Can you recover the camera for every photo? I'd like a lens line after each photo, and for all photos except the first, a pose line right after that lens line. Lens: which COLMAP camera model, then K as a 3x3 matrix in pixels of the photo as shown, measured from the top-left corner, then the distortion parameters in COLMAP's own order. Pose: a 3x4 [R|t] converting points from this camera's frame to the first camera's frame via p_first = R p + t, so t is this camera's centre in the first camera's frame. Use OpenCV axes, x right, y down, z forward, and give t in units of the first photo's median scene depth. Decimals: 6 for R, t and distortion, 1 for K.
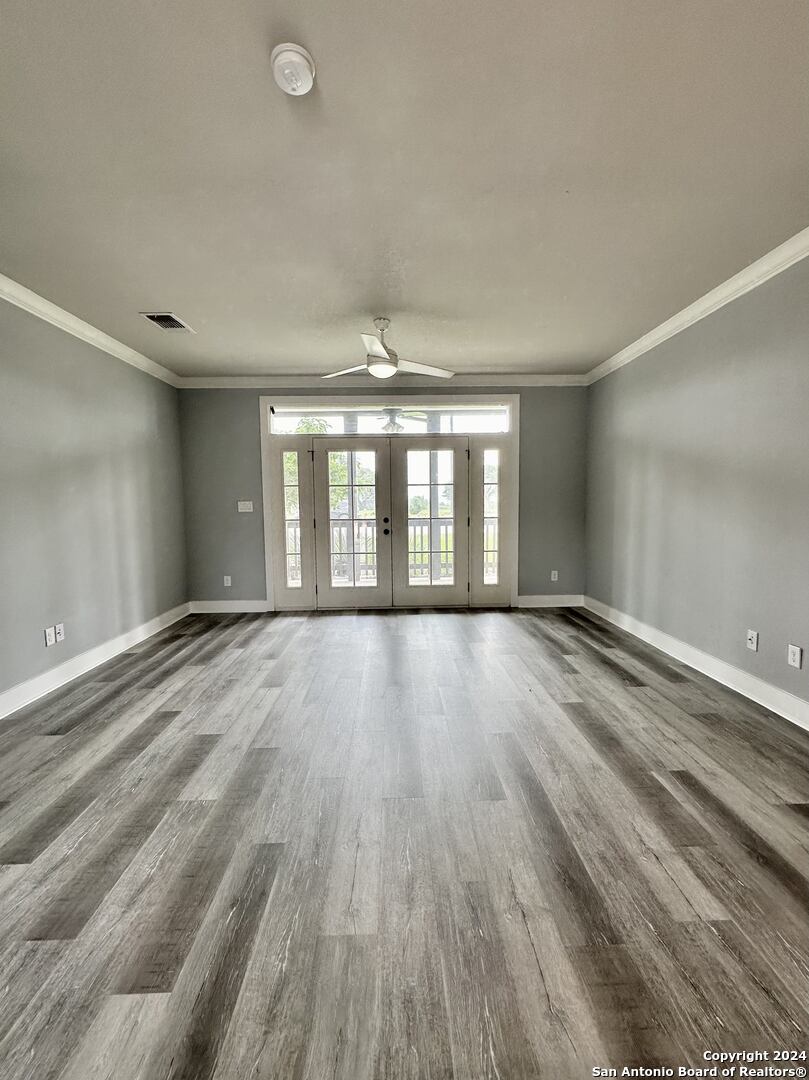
lens RADIAL K [[453.5, 0, 404.5], [0, 453.5, 540.0], [0, 0, 1]] dist [-0.001460, -0.000104]
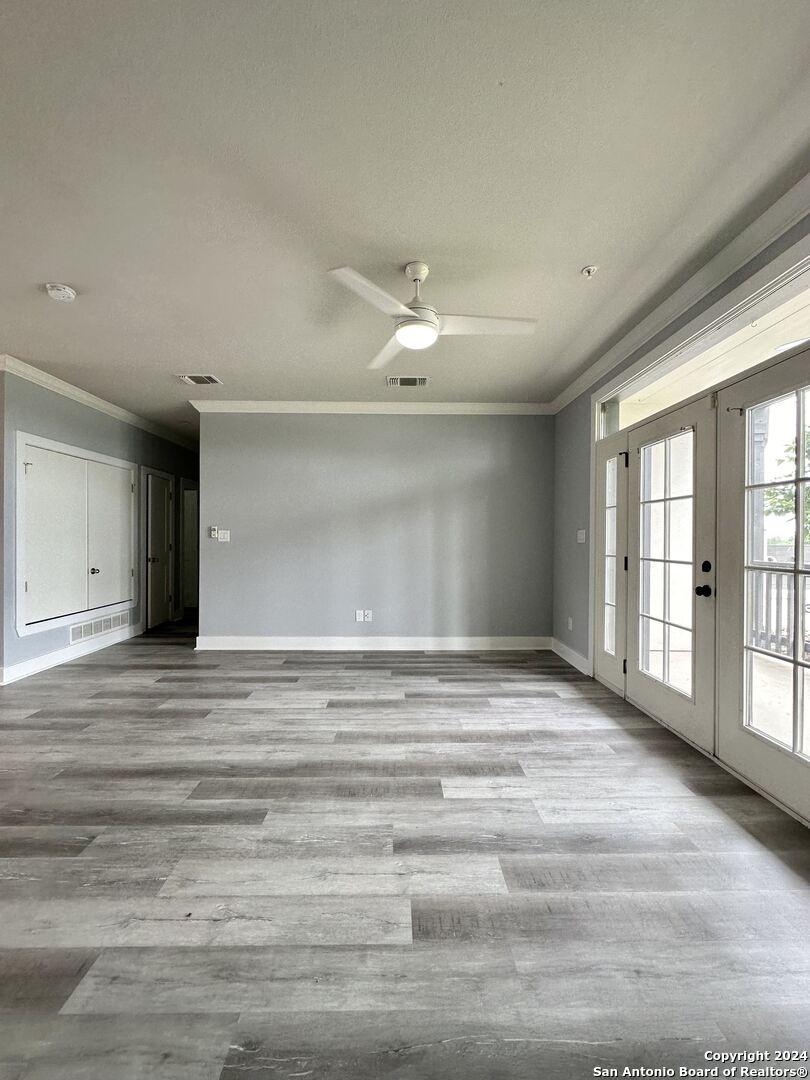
lens RADIAL K [[428.1, 0, 405.0], [0, 428.1, 540.0], [0, 0, 1]] dist [-0.000604, -0.000084]
pose [[-0.013514, 0.013893, -0.999812, 0.678525], [-0.087554, 0.996046, 0.015024, -0.082886], [0.996068, 0.087740, -0.012244, 1.131647]]
